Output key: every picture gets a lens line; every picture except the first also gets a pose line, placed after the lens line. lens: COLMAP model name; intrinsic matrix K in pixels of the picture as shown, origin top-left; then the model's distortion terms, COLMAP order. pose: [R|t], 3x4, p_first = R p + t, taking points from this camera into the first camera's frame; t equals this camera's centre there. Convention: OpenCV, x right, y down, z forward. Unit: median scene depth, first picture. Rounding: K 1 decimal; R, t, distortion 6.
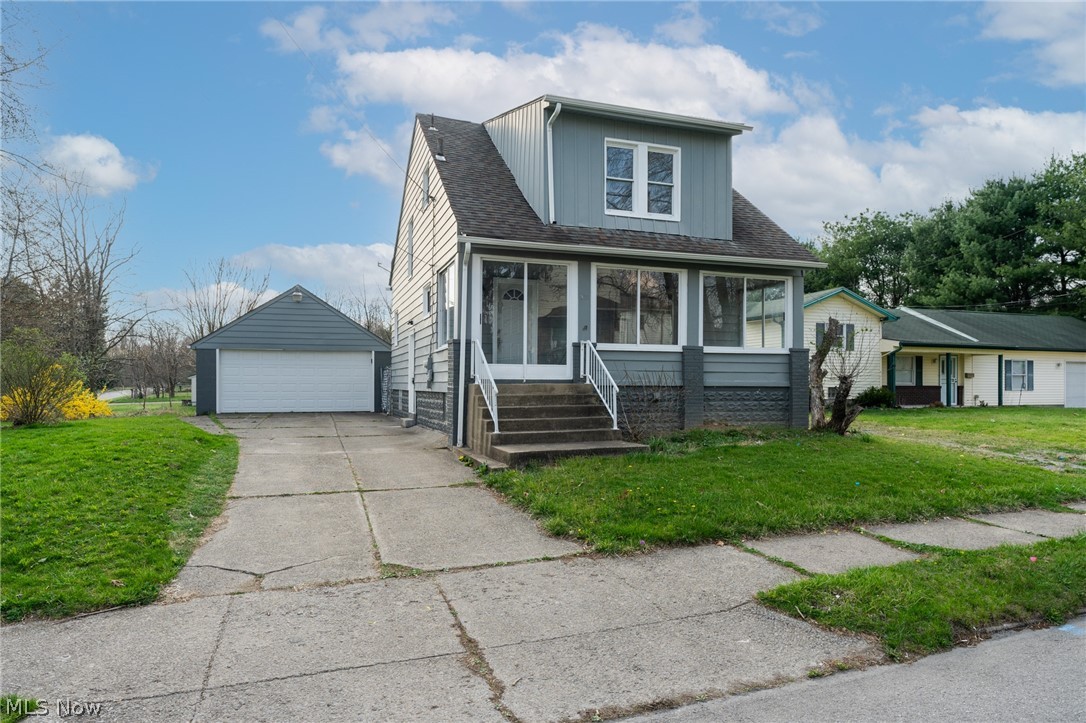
lens RADIAL K [[647.0, 0, 542.3], [0, 647.0, 378.6], [0, 0, 1]] dist [-0.000941, 0.000762]
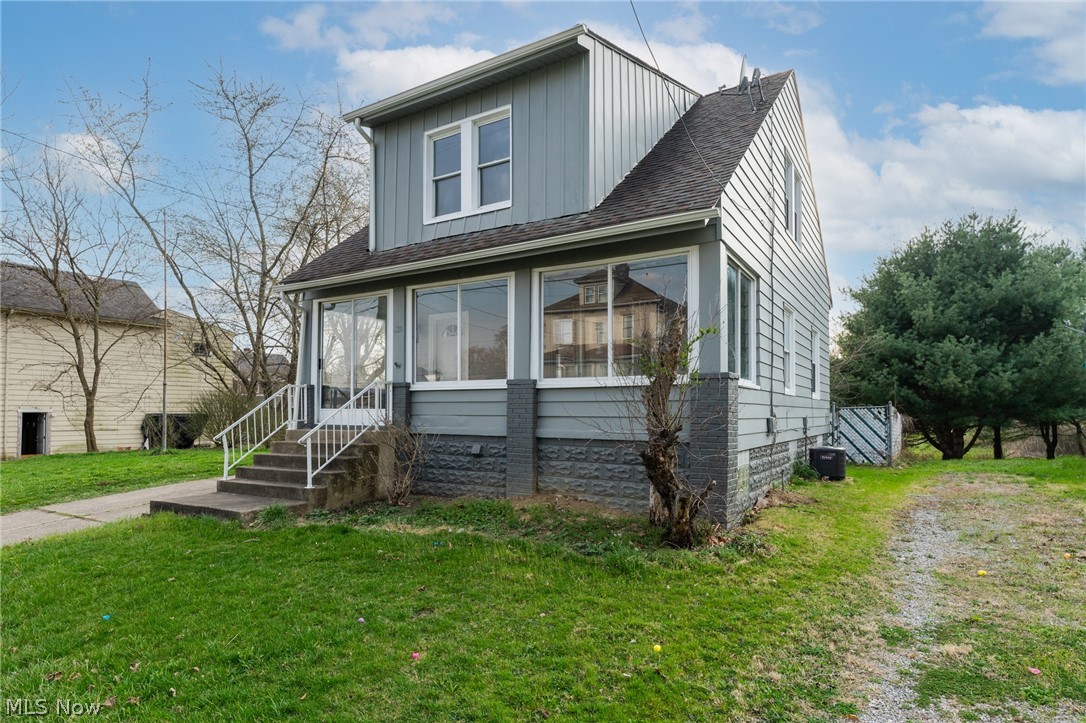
lens RADIAL K [[601.8, 0, 543.1], [0, 601.8, 410.5], [0, 0, 1]] dist [-0.000324, -0.000018]
pose [[0.620090, -0.003540, -0.784523, 0.760013], [-0.000078, 0.999990, -0.004573, -0.014022], [0.784531, 0.002897, 0.620083, 0.618274]]
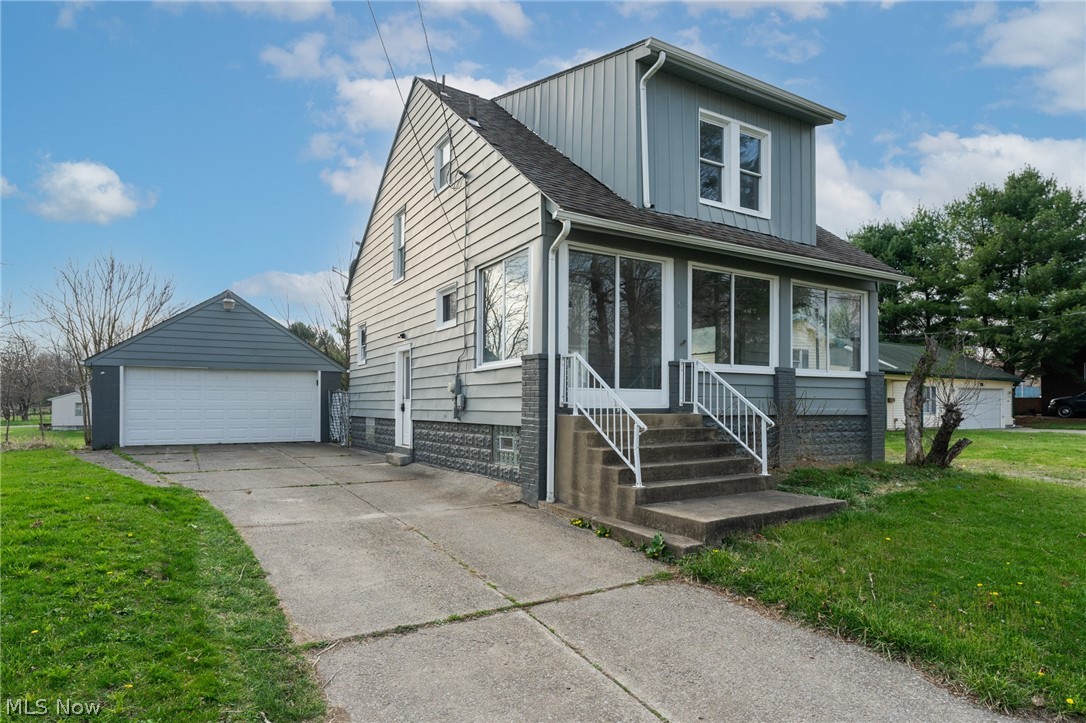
lens RADIAL K [[608.4, 0, 543.6], [0, 608.4, 394.1], [0, 0, 1]] dist [0.000481, -0.000114]
pose [[0.982173, 0.003720, 0.187944, -0.225228], [-0.001752, 0.999942, -0.010634, -0.006846], [-0.187973, 0.010115, 0.982122, 0.282478]]
